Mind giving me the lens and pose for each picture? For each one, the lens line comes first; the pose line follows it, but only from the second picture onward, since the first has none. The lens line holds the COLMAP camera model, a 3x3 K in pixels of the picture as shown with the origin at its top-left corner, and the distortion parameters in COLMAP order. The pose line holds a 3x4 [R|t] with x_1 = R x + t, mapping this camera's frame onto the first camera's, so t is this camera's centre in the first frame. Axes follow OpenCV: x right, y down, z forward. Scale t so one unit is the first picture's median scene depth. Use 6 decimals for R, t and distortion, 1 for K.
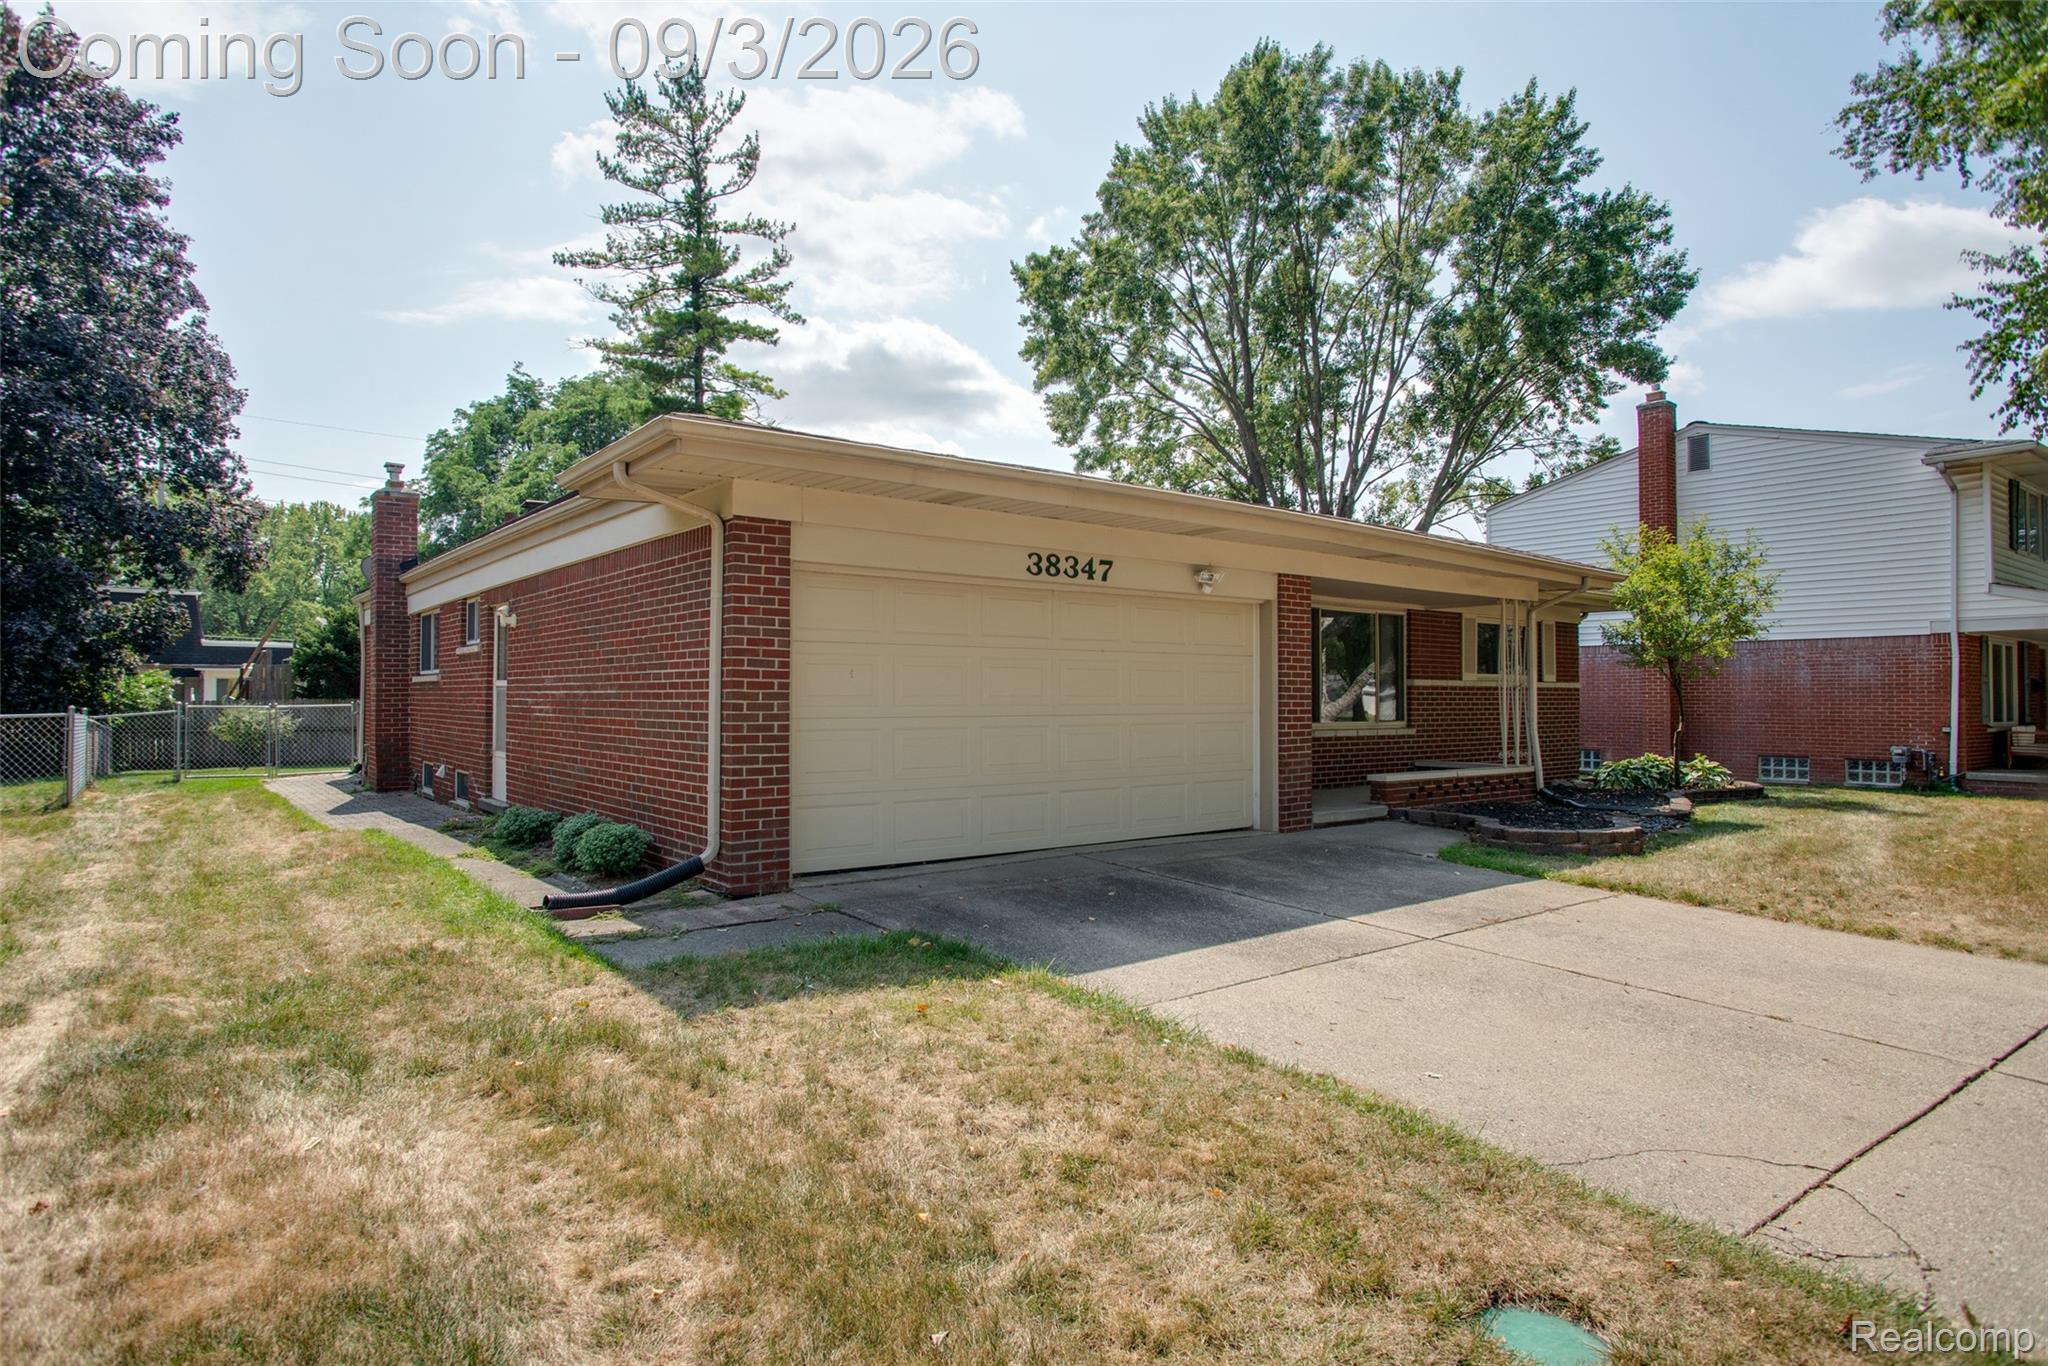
lens RADIAL K [[1167.4, 0, 1022.2], [0, 1167.4, 669.9], [0, 0, 1]] dist [-0.088655, -0.000598]
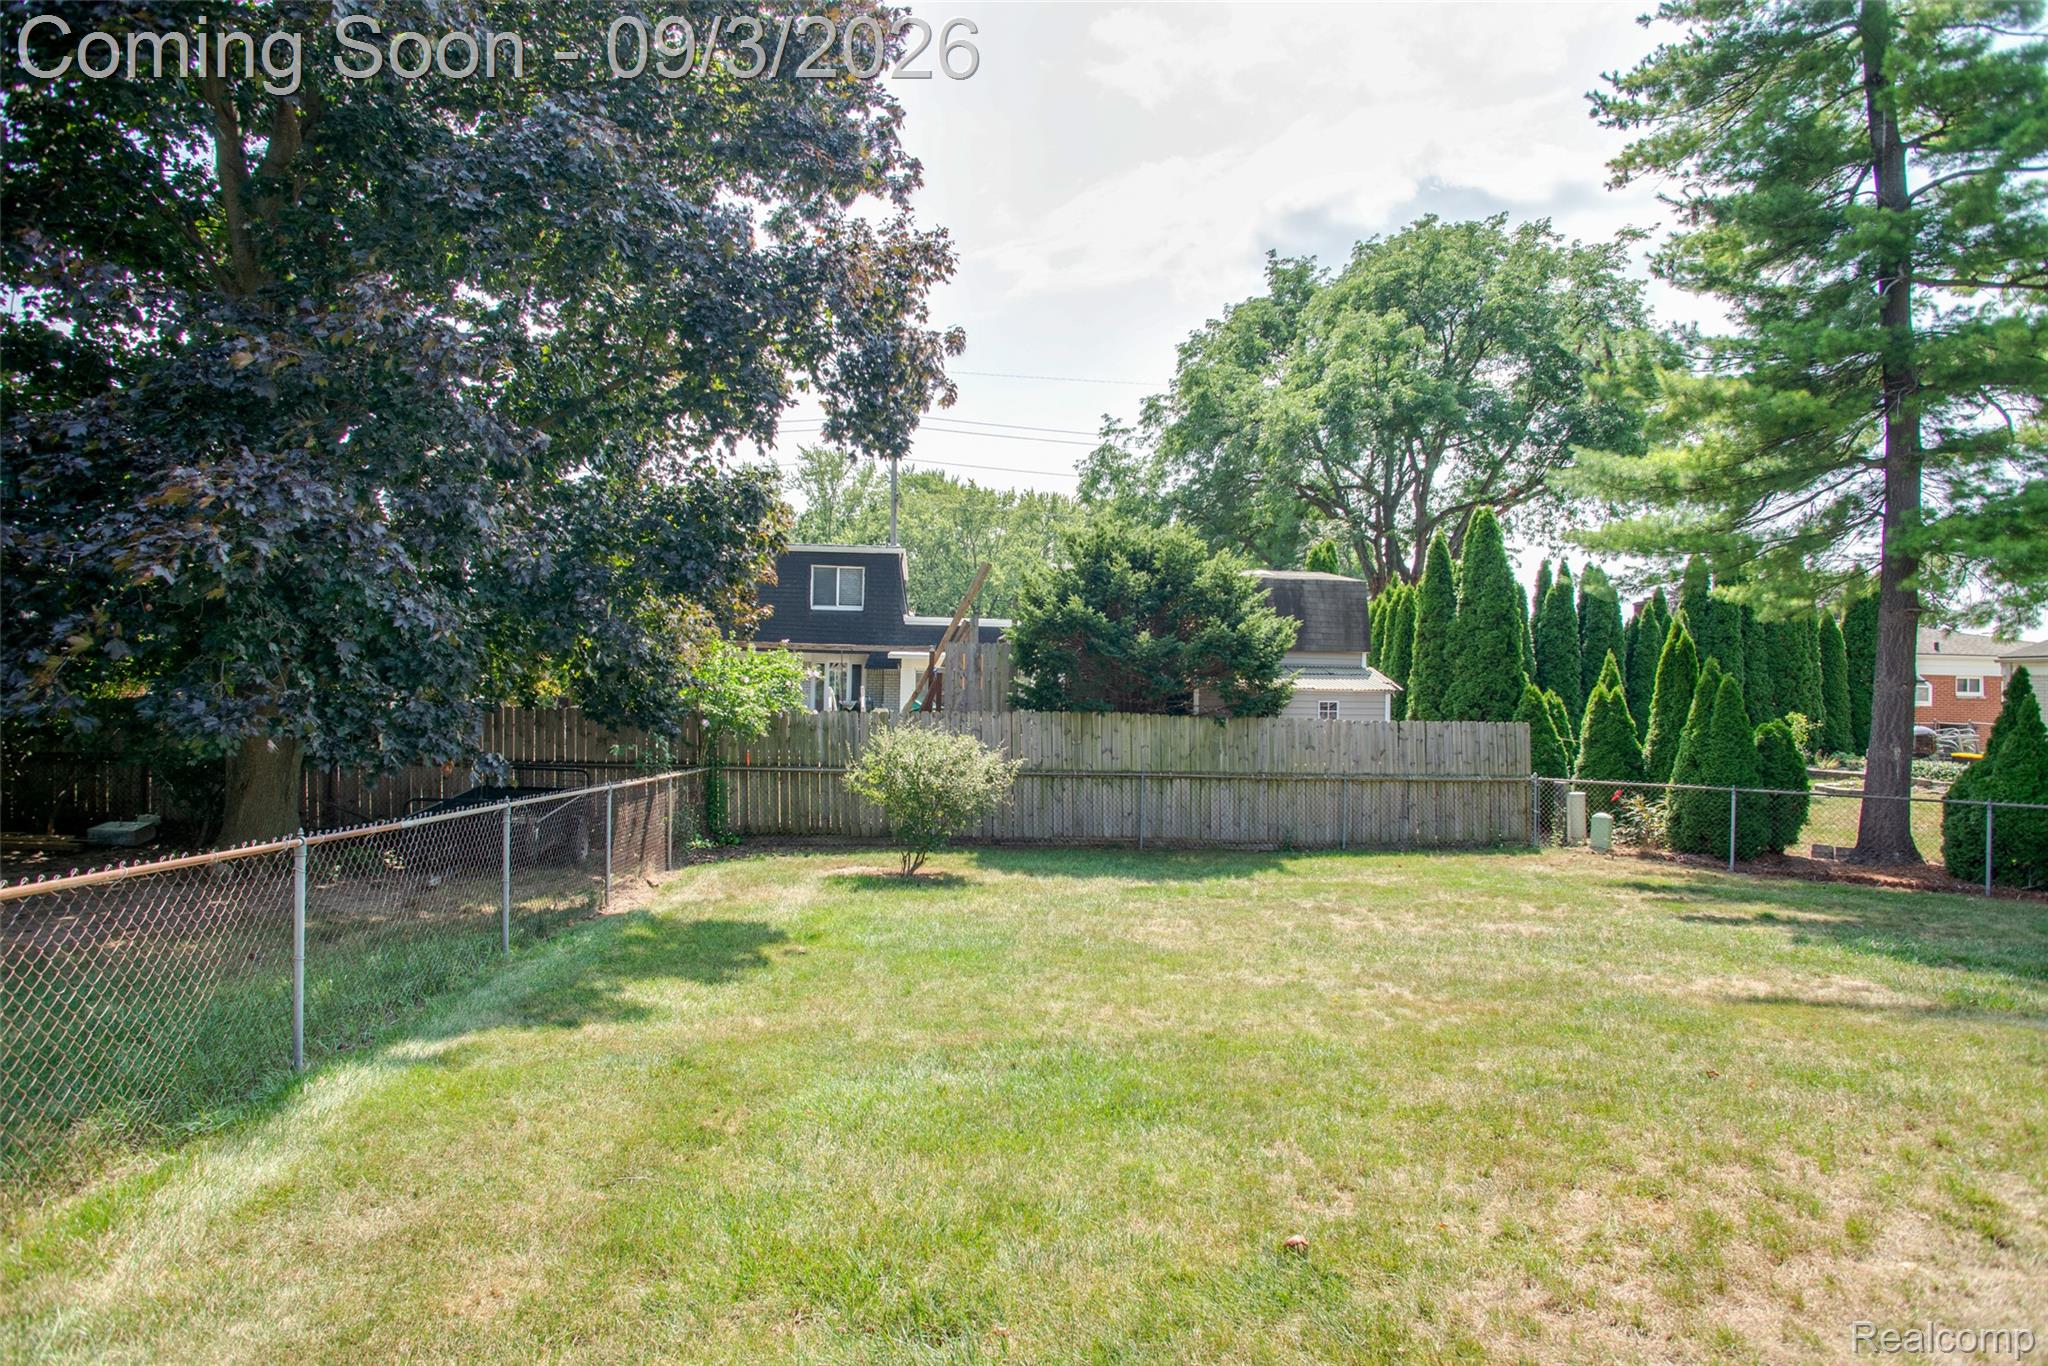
lens RADIAL K [[1245.8, 0, 1012.3], [0, 1245.8, 680.0], [0, 0, 1]] dist [-0.077562, 0.000115]
pose [[0.833386, -0.001210, -0.552690, -0.313861], [0.007044, 0.999940, 0.008432, 0.006128], [0.552647, -0.010920, 0.833344, 0.496039]]
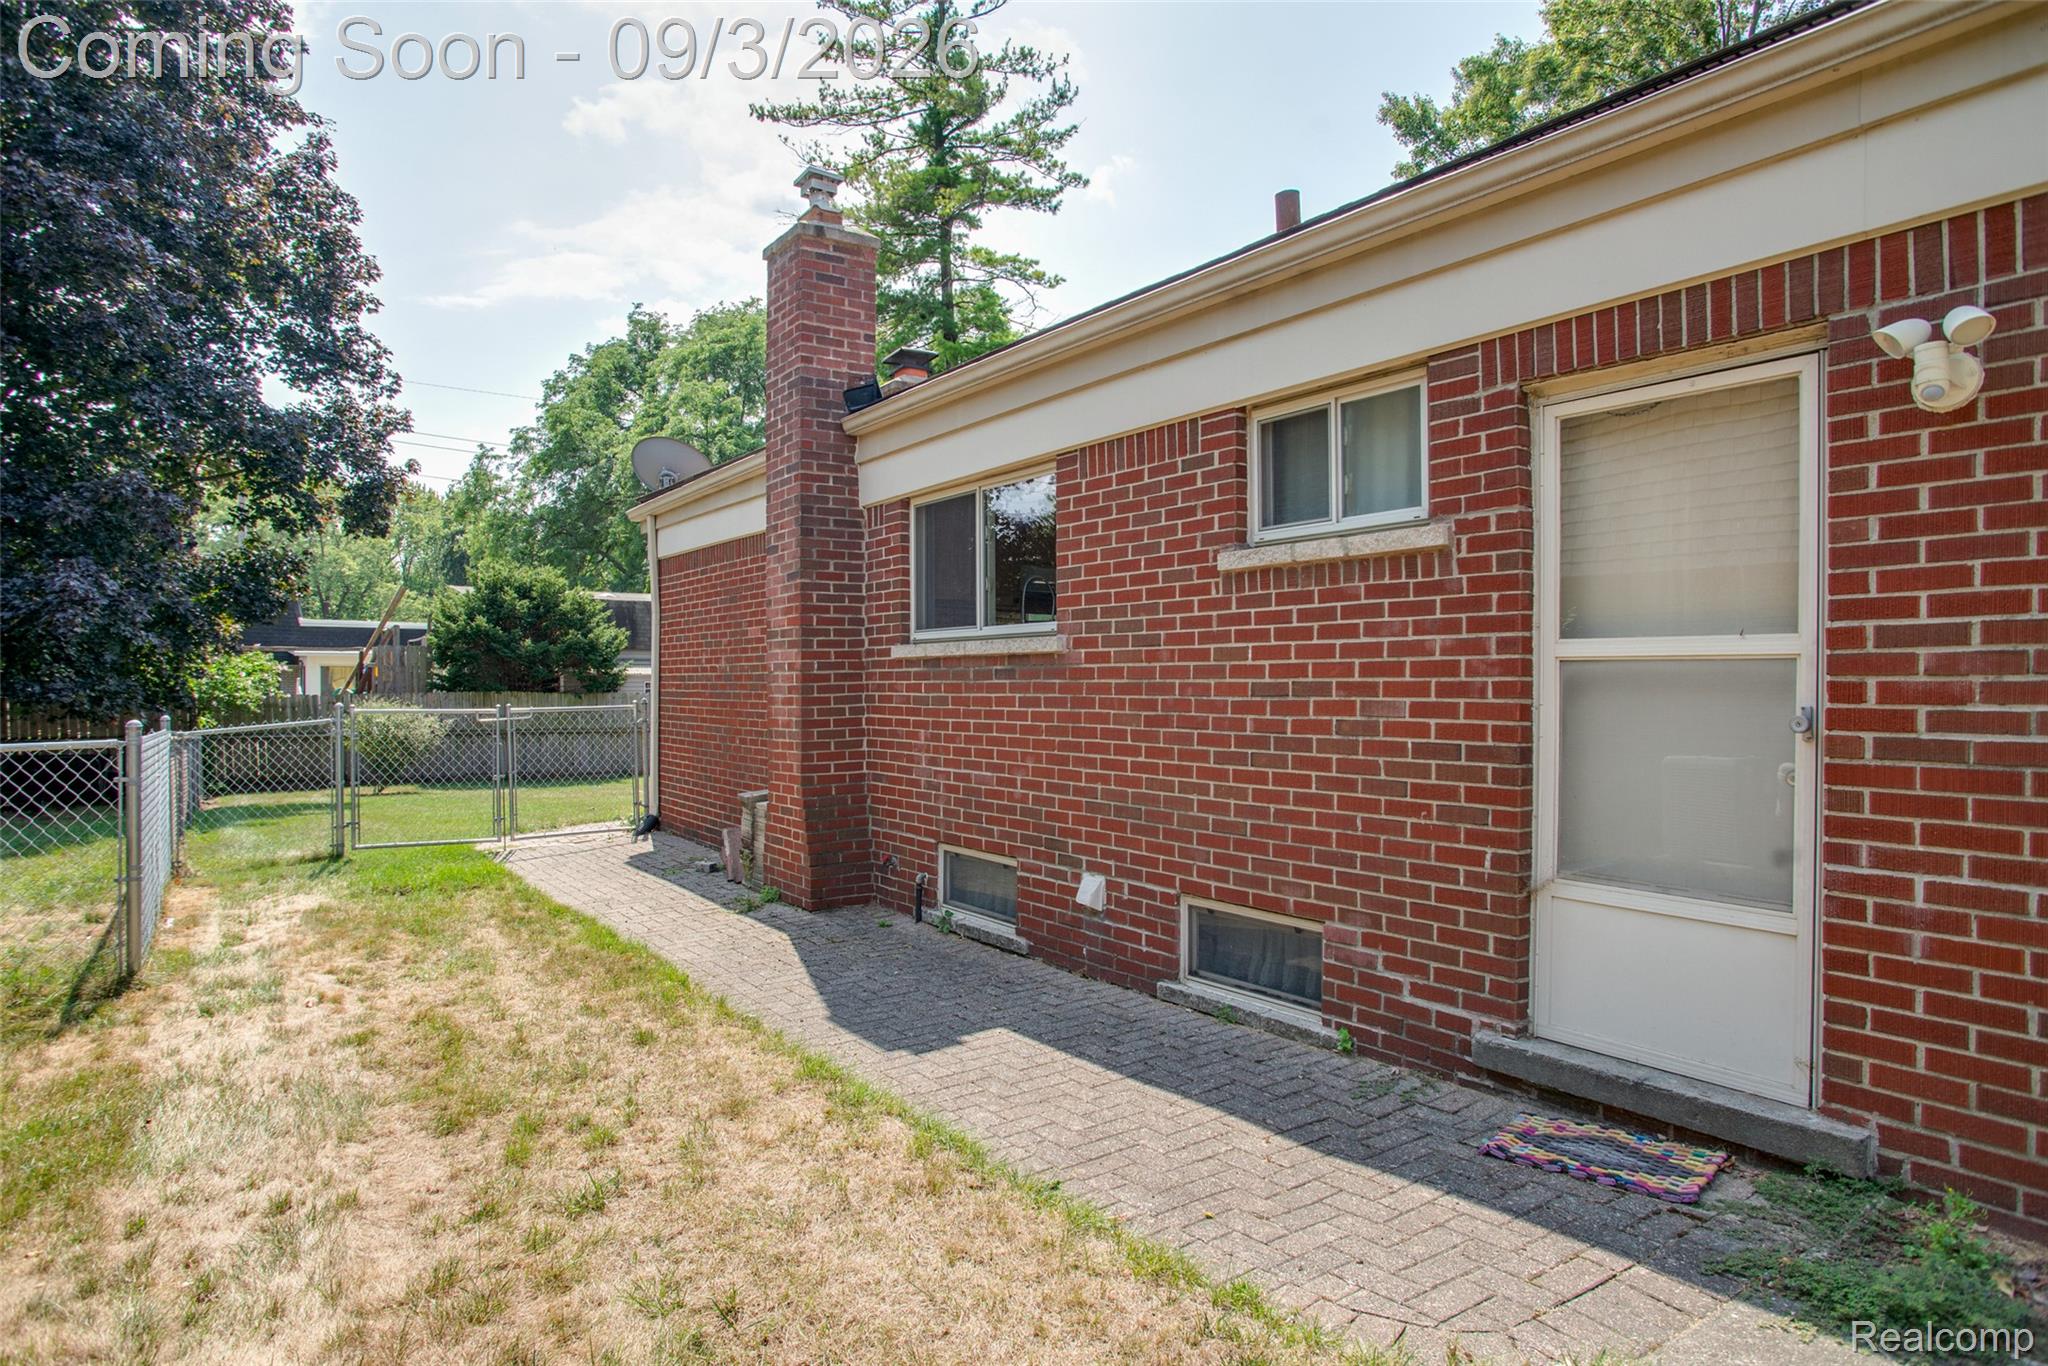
lens RADIAL K [[1245.8, 0, 1012.3], [0, 1245.8, 680.0], [0, 0, 1]] dist [-0.077562, 0.000115]
pose [[0.996118, -0.010236, -0.087431, -0.173551], [0.012243, 0.999673, 0.022446, 0.003497], [0.087173, -0.023429, 0.995918, 0.195056]]
